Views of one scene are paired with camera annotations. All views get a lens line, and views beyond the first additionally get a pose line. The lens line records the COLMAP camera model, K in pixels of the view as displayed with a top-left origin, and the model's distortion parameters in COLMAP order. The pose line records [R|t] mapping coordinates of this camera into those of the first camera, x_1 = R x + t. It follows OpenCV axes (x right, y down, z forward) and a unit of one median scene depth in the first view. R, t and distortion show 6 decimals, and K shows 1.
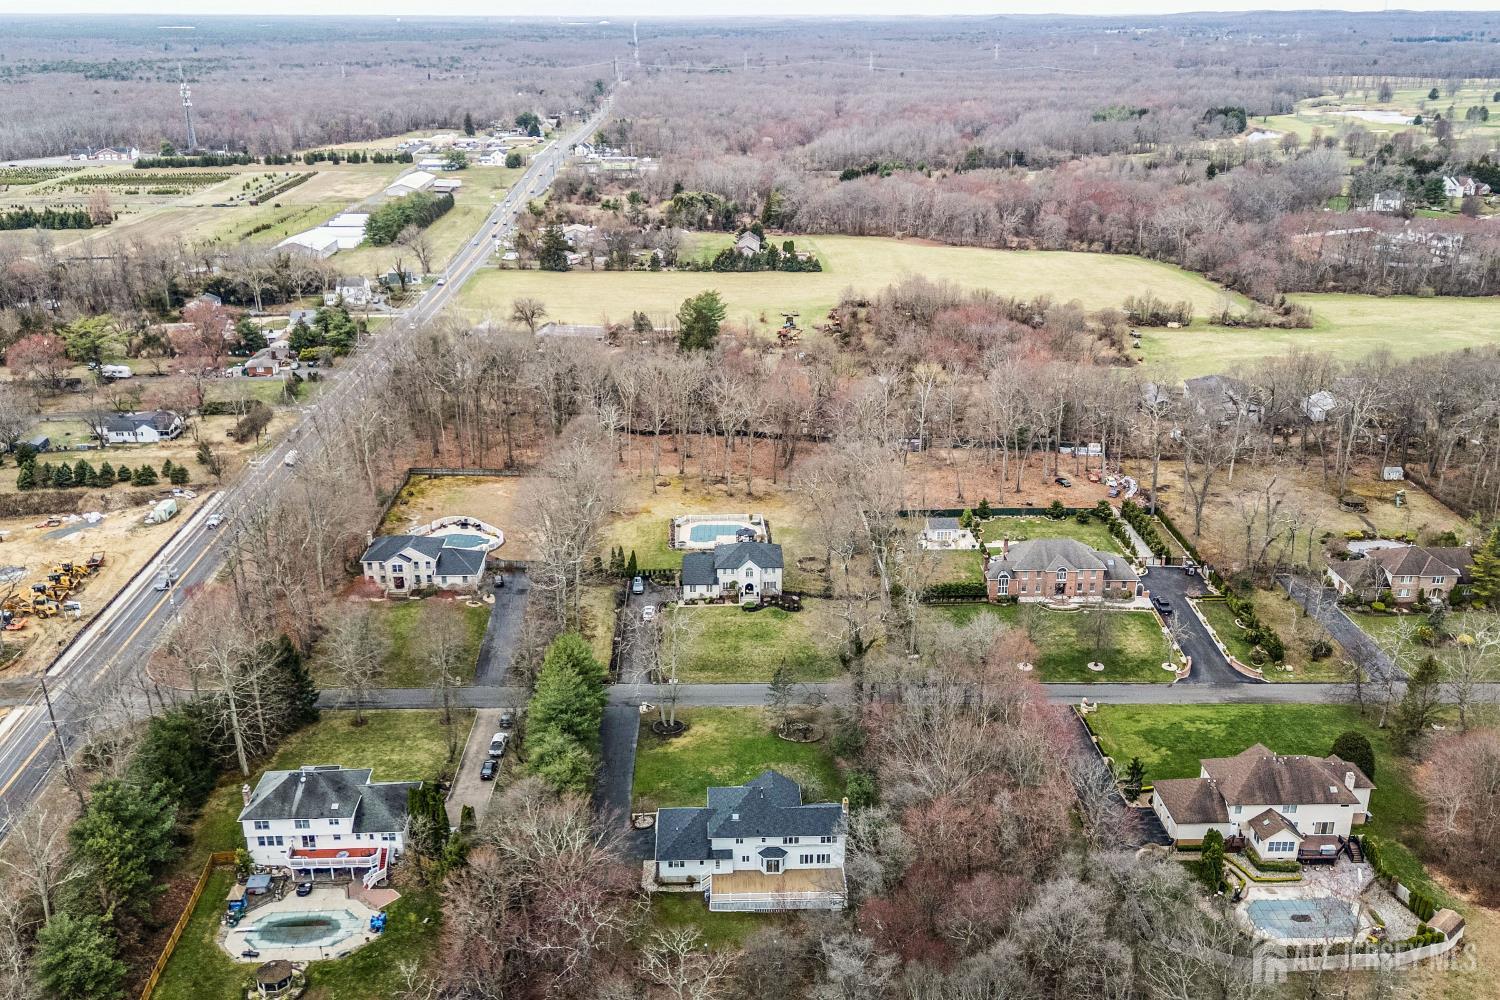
lens RADIAL K [[1304.4, 0, 739.8], [0, 1304.4, 495.6], [0, 0, 1]] dist [0.080226, -0.093722]
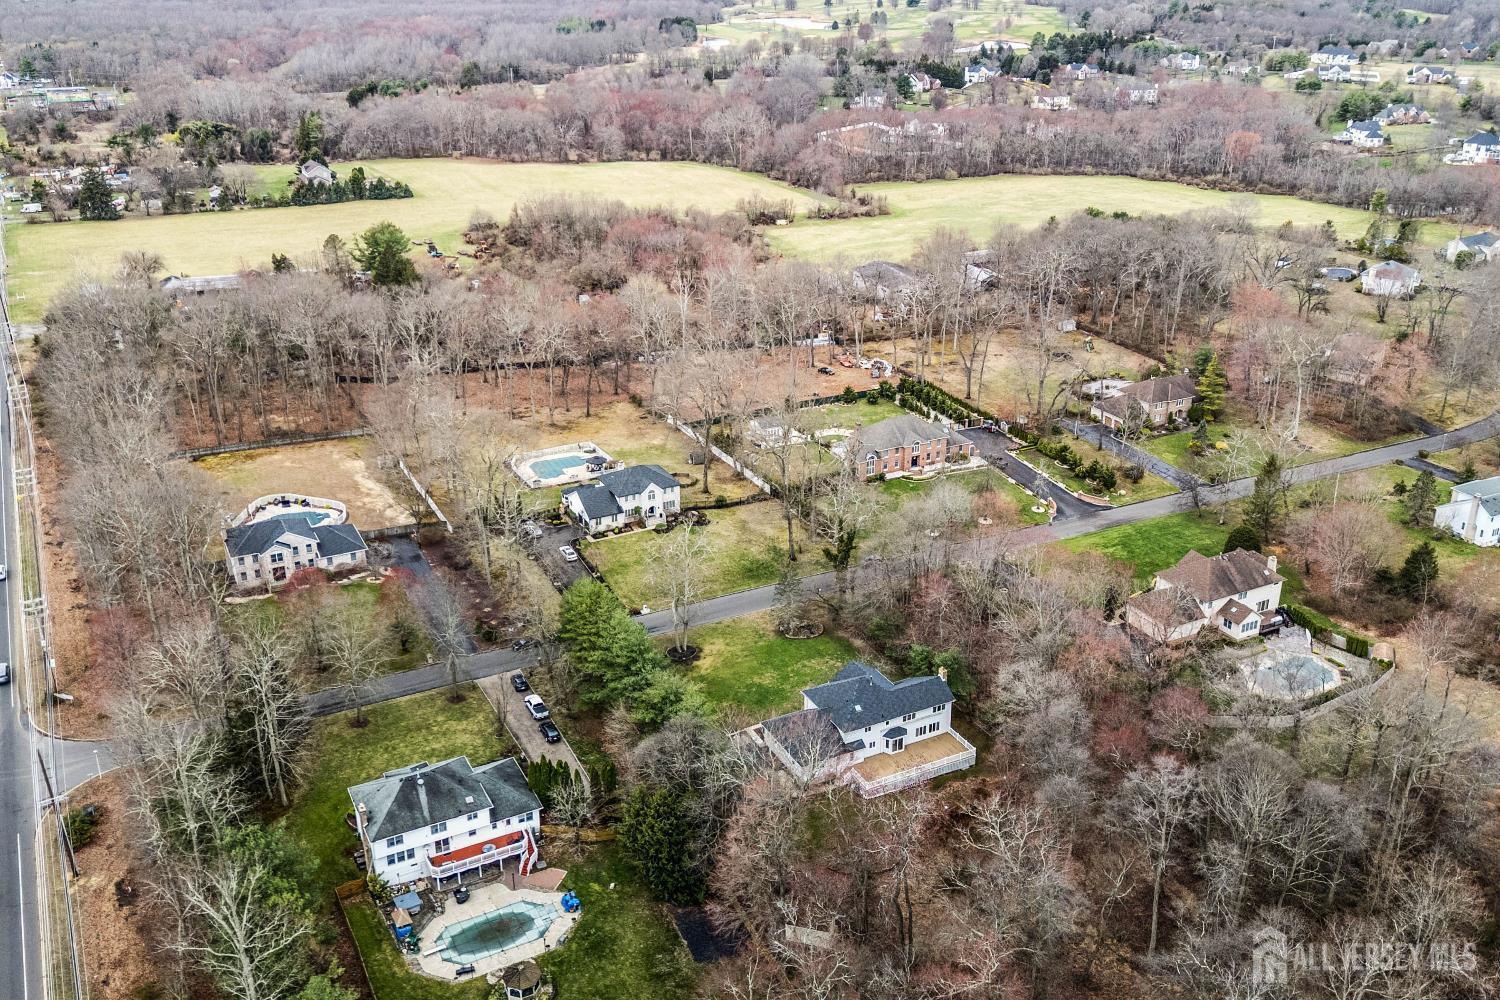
lens RADIAL K [[1304.4, 0, 749.2], [0, 1304.4, 492.8], [0, 0, 1]] dist [0.080226, -0.093722]
pose [[0.903138, -0.169759, 0.394364, -0.327932], [0.147308, 0.985277, 0.086773, -0.018445], [-0.403289, -0.020275, 0.914848, 0.064081]]
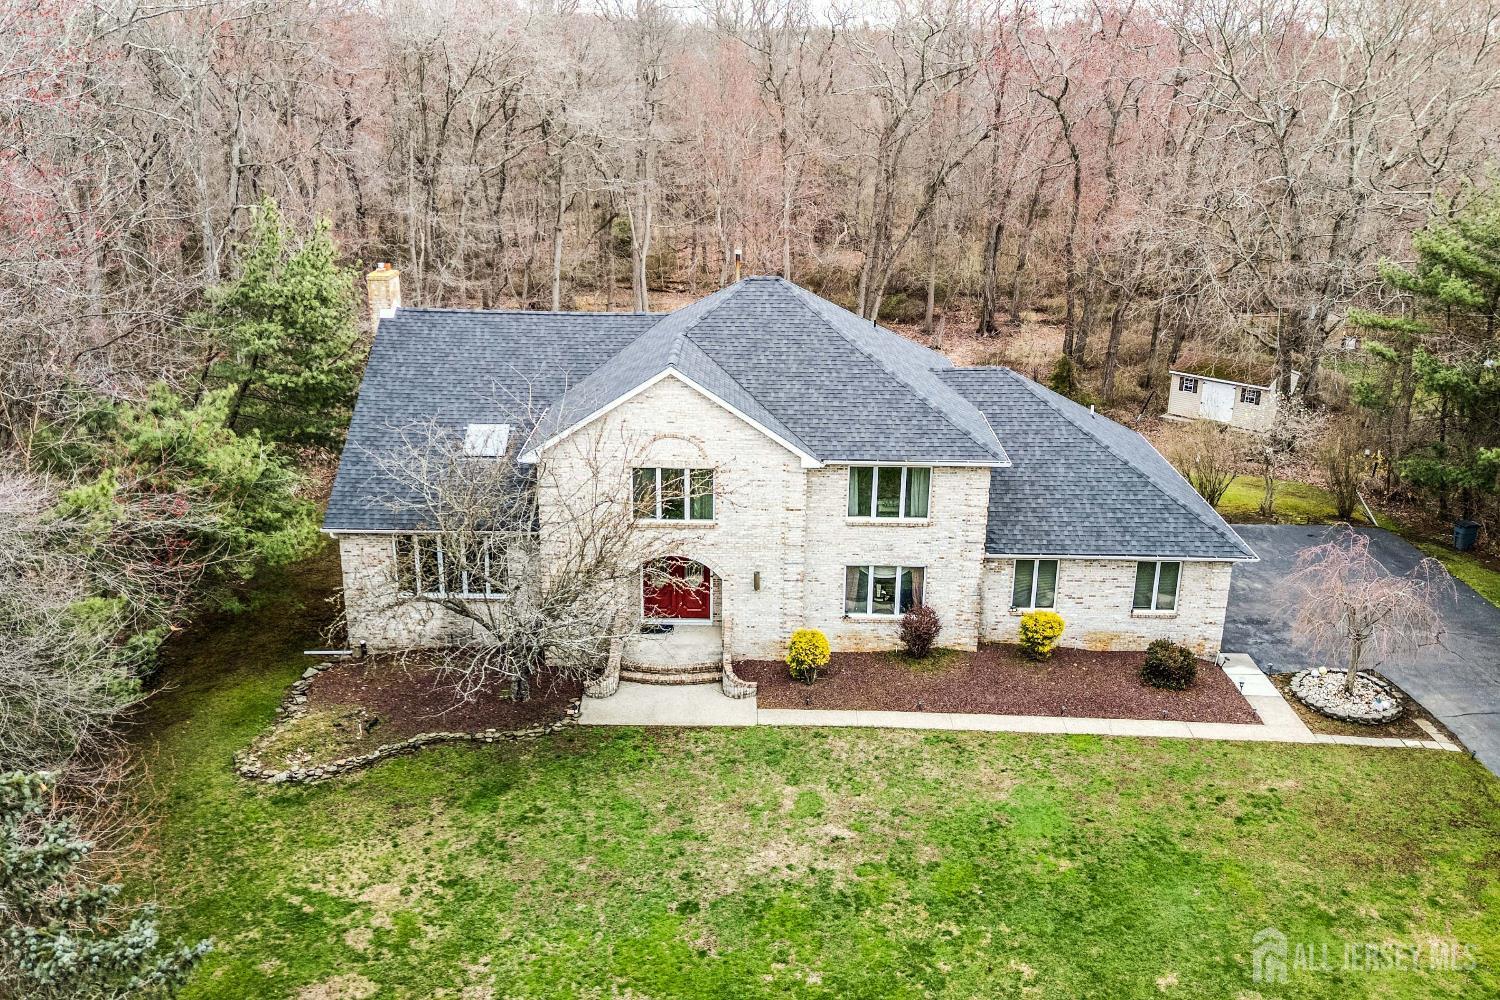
lens RADIAL K [[1304.4, 0, 752.6], [0, 1304.4, 496.8], [0, 0, 1]] dist [0.080226, -0.093722]
pose [[-0.999456, -0.010131, 0.031386, 0.004514], [0.011999, 0.774723, 0.632187, 0.081614], [-0.030720, 0.632219, -0.774180, 0.862097]]
